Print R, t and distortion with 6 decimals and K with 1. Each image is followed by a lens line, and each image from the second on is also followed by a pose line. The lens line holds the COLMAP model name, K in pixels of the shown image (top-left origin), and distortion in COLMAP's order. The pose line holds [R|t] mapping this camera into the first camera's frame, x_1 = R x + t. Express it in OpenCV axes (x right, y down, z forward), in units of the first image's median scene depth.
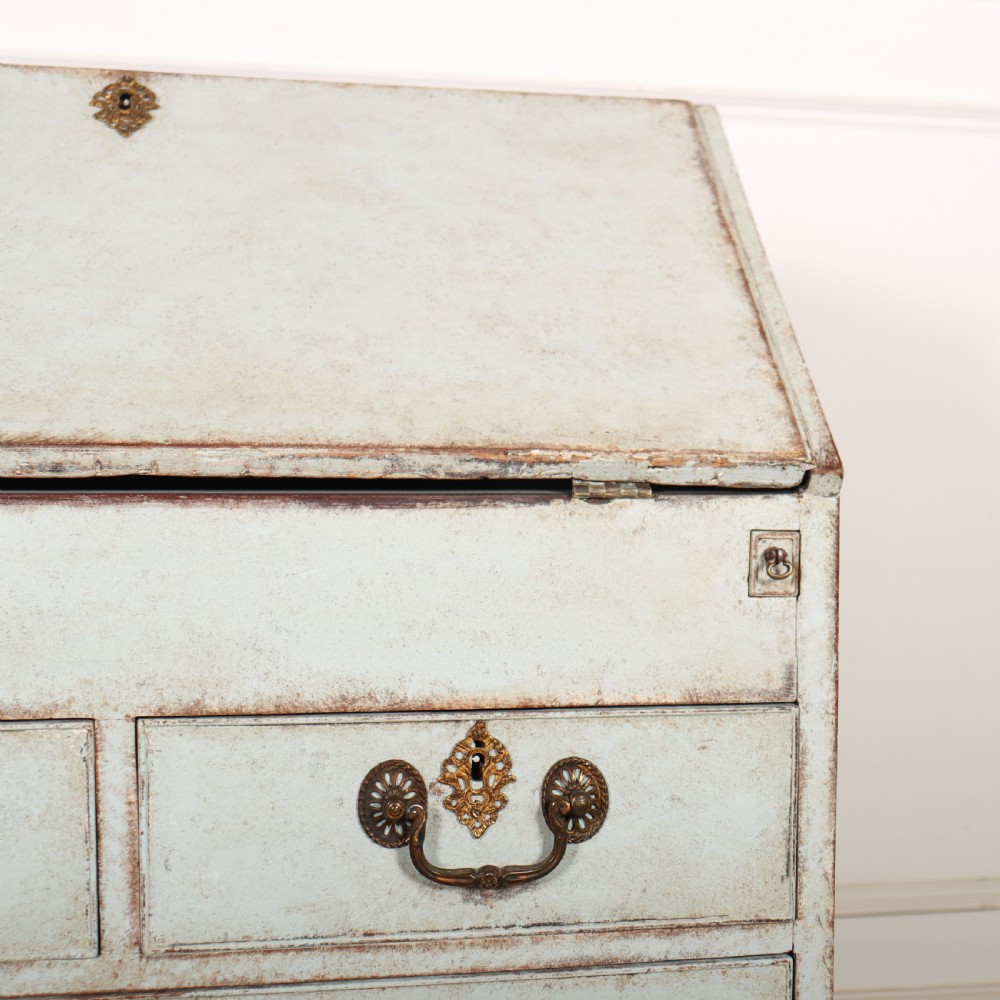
lens RADIAL K [[1934.6, 0, 647.9], [0, 1934.6, 565.4], [0, 0, 1]] dist [0.012063, 0.000000]
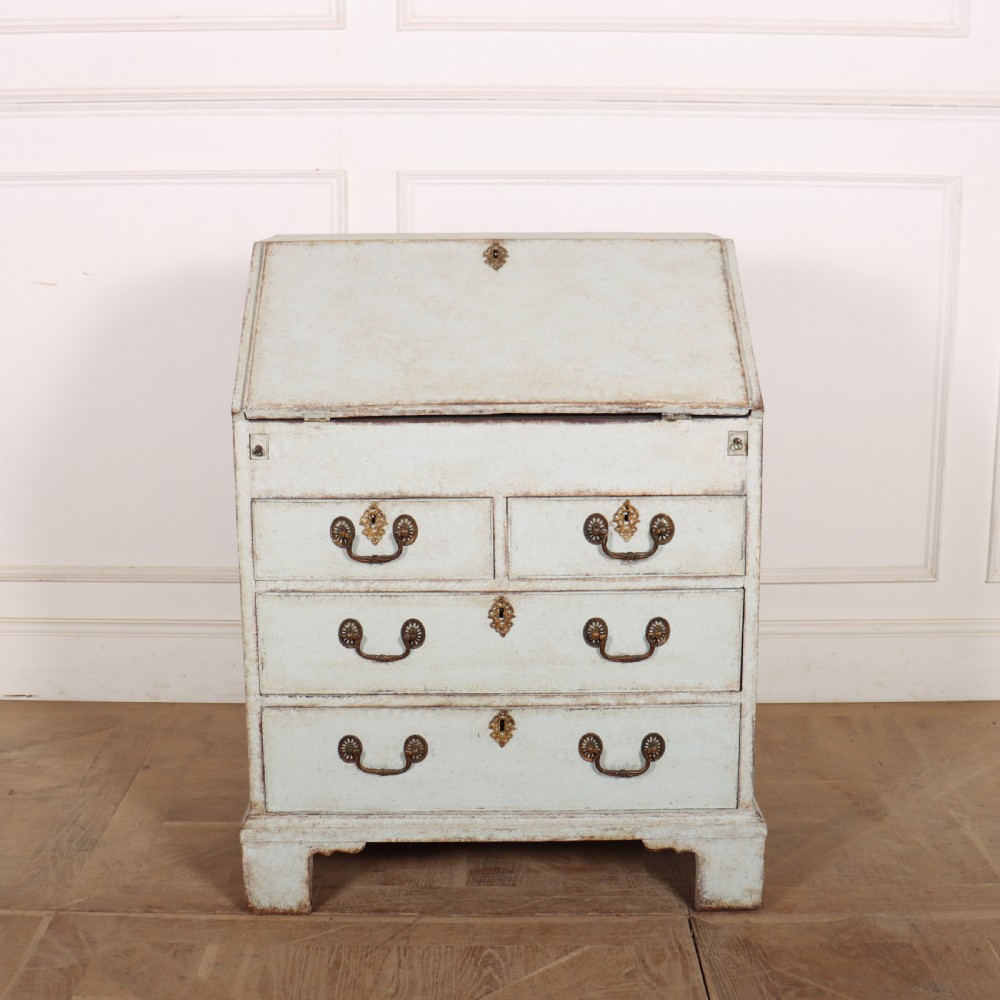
lens RADIAL K [[1418.7, 0, 504.1], [0, 1418.7, 538.0], [0, 0, 1]] dist [-0.154334, 0.000000]
pose [[0.978852, 0.027112, -0.202766, 0.152090], [0.001907, 0.989927, 0.141568, -0.152212], [0.204562, -0.138961, 0.968940, -0.999743]]
